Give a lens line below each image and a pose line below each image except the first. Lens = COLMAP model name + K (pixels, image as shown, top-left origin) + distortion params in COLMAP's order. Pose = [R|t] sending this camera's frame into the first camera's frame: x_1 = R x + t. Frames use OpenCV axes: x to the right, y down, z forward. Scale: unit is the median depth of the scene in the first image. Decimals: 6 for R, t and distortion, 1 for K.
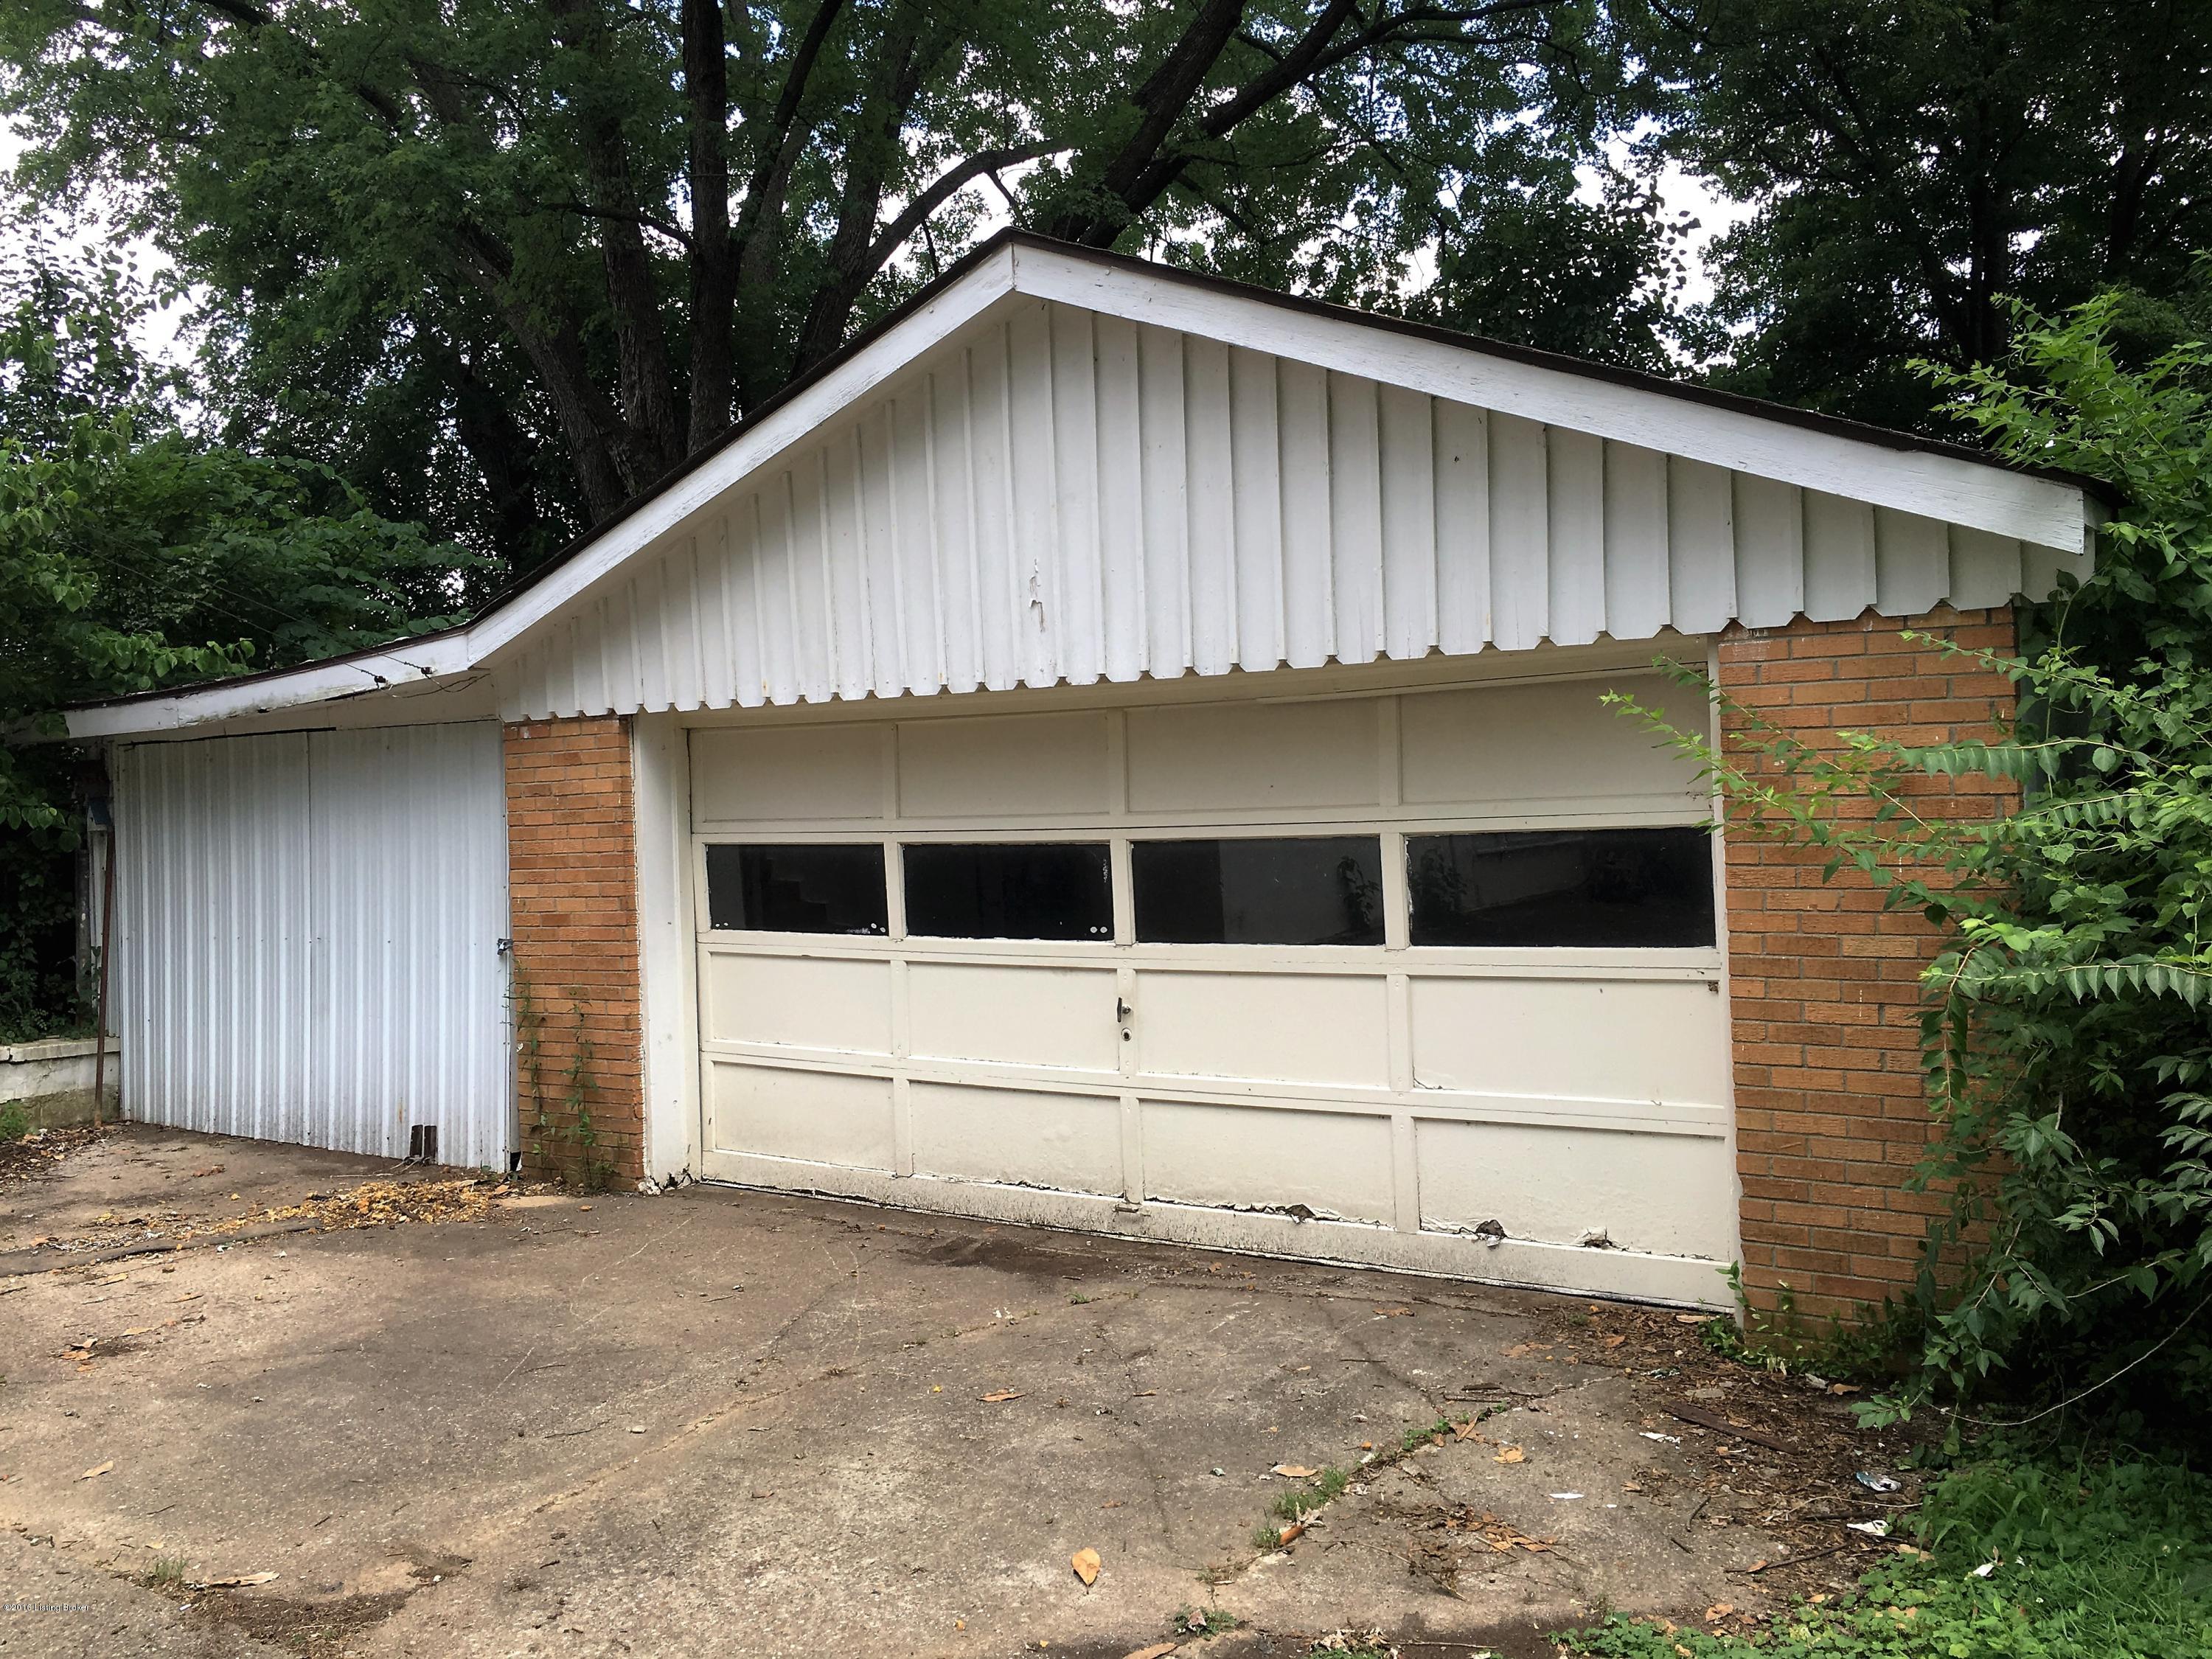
lens RADIAL K [[1869.5, 0, 1106.0], [0, 1869.5, 829.5], [0, 0, 1]] dist [0.027877, 0.001800]
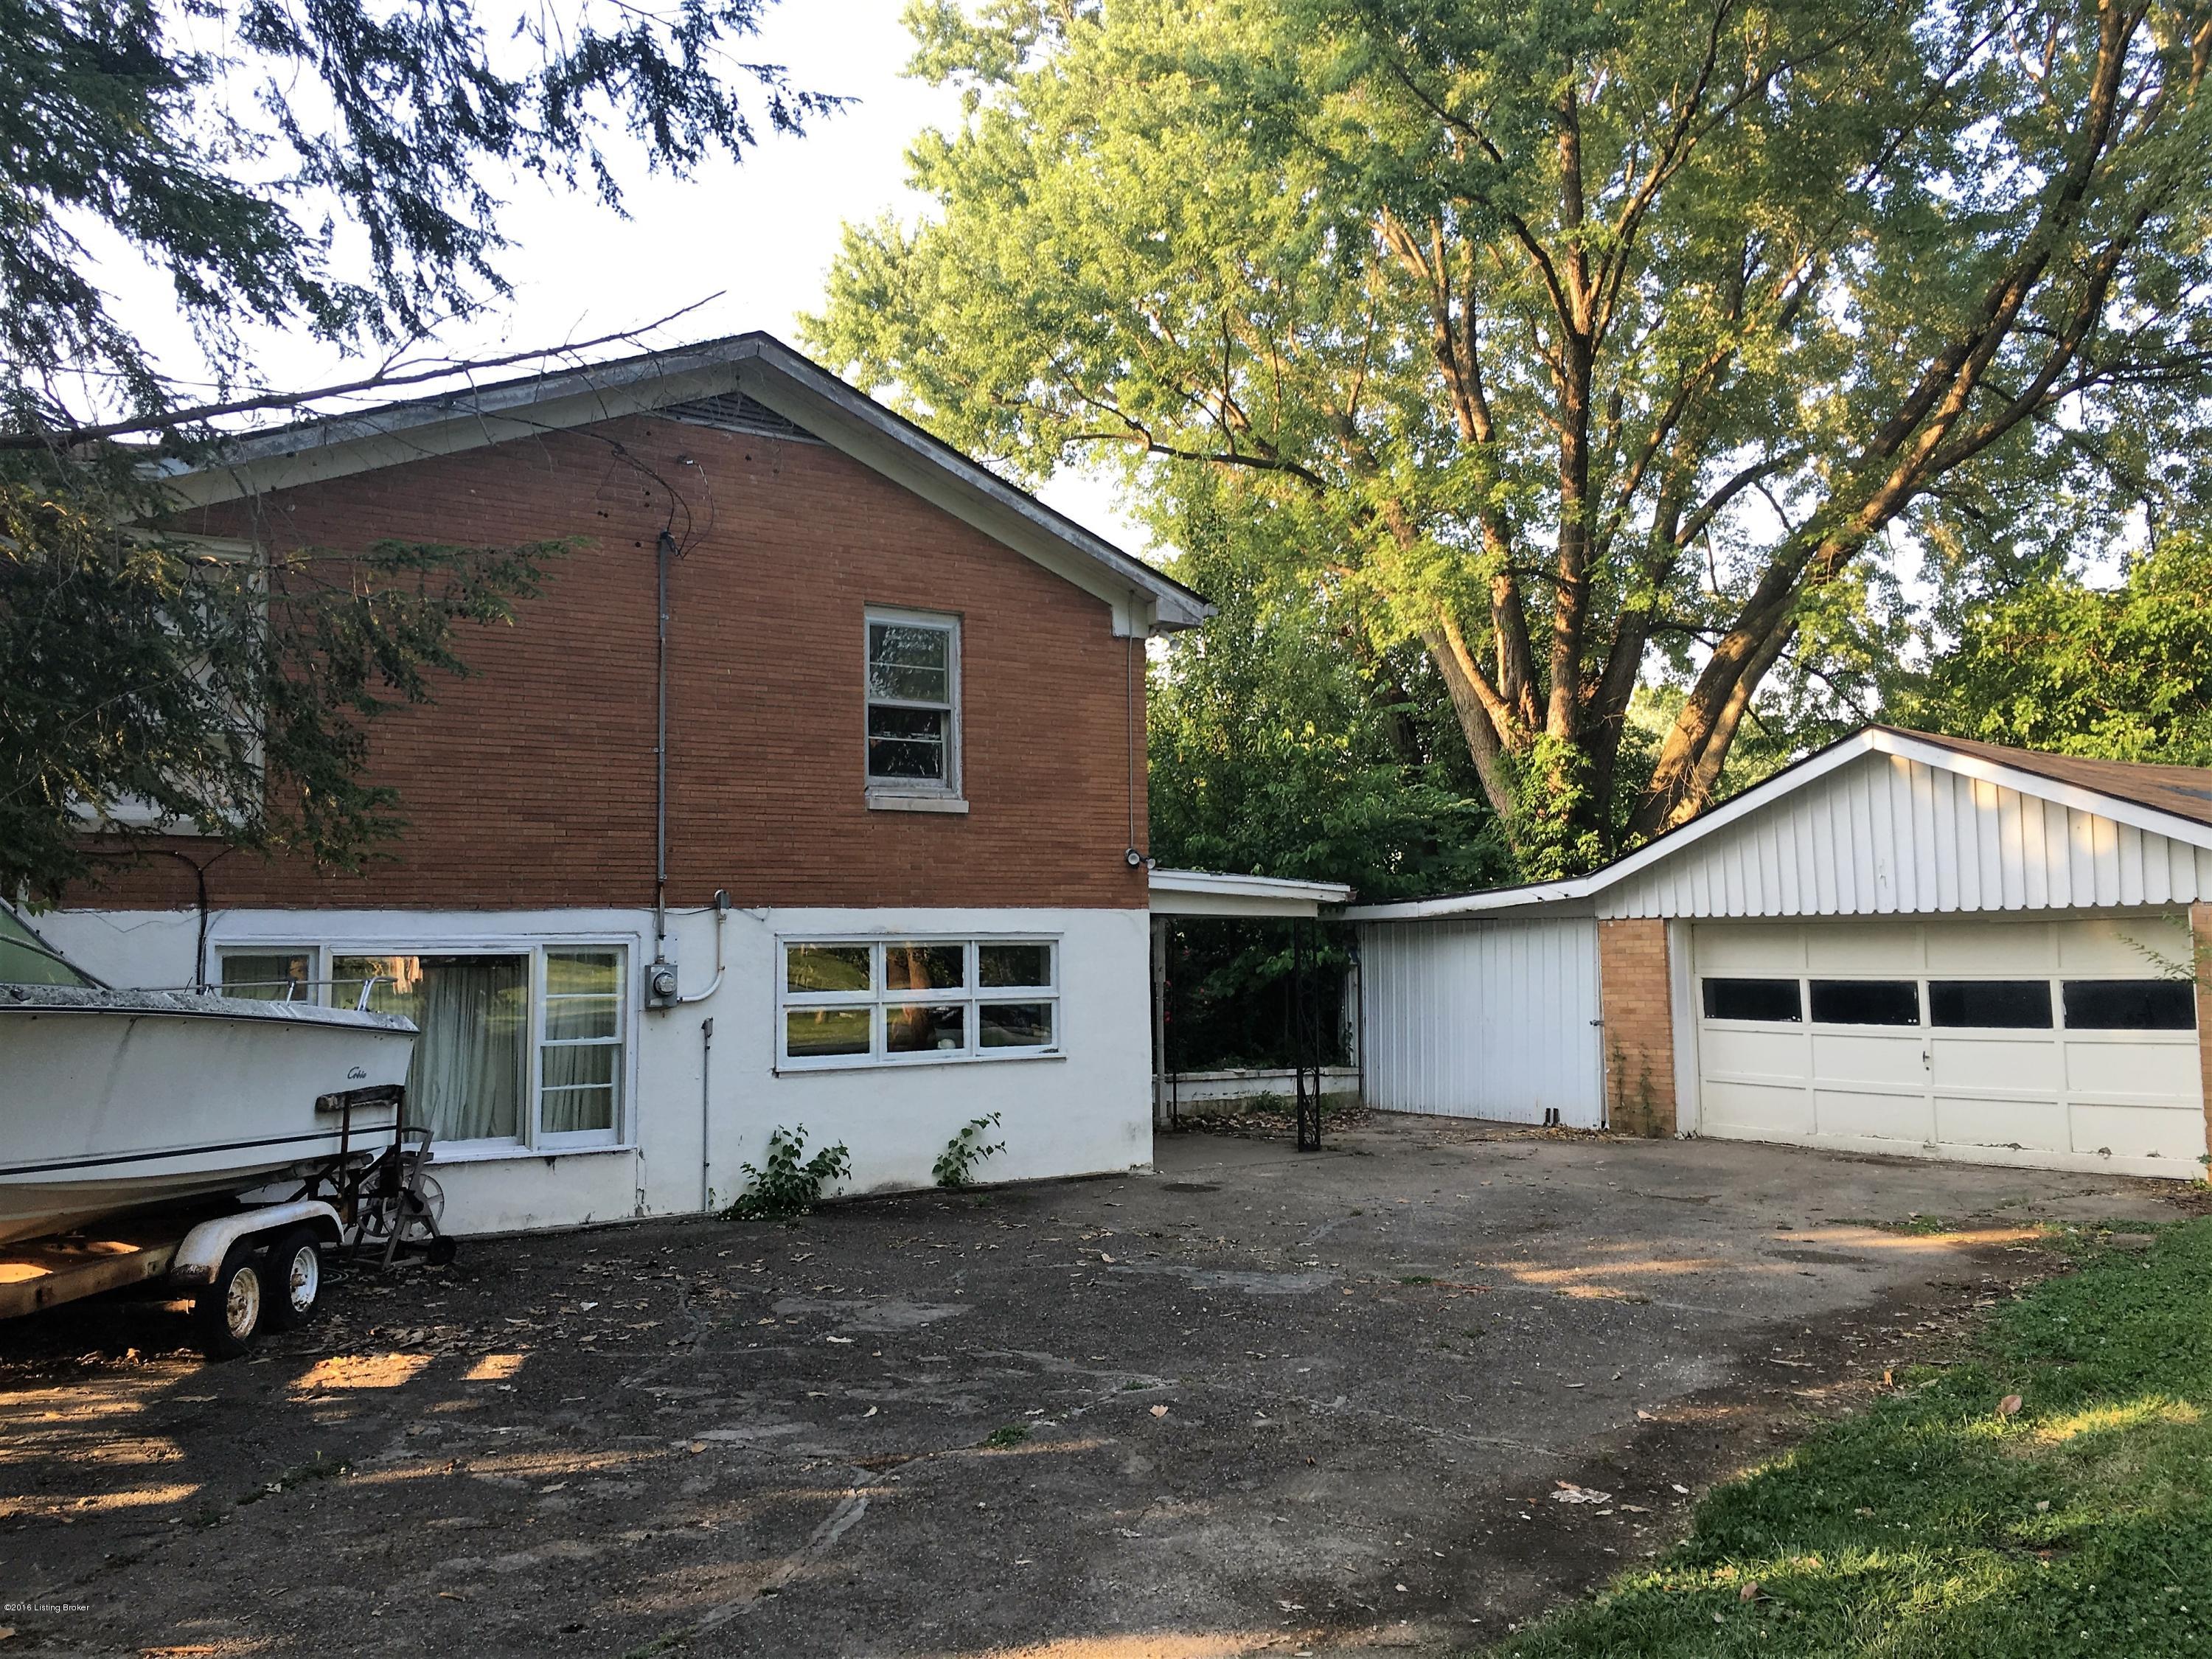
lens RADIAL K [[1869.5, 0, 1106.0], [0, 1869.5, 829.5], [0, 0, 1]] dist [0.027877, 0.001800]
pose [[0.935284, -0.010439, -0.353743, -0.093530], [-0.012199, 0.998020, -0.061706, -0.020319], [0.353687, 0.062028, 0.933305, -1.251155]]
